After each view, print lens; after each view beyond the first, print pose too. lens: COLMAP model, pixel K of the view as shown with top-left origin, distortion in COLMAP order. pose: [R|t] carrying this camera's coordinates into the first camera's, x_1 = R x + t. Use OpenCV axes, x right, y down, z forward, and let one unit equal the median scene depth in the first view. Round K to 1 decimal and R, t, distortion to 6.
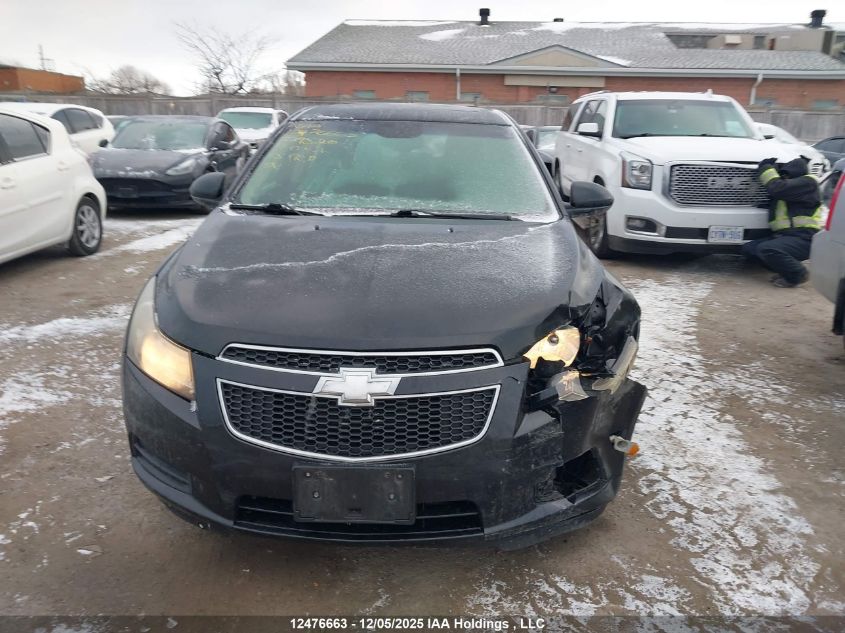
lens RADIAL K [[686.1, 0, 424.4], [0, 686.1, 312.1], [0, 0, 1]] dist [0.068638, -0.095404]
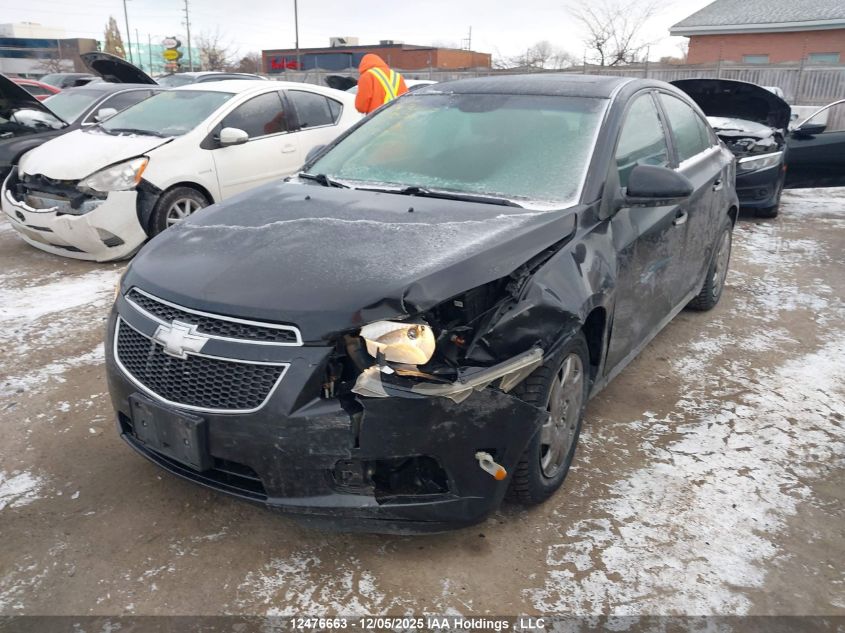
lens RADIAL K [[686.1, 0, 424.4], [0, 686.1, 312.1], [0, 0, 1]] dist [0.068638, -0.095404]
pose [[0.839394, 0.154777, -0.521020, 0.725996], [-0.134255, 0.987936, 0.077188, -0.067017], [0.526682, 0.005158, 0.850047, 0.225471]]
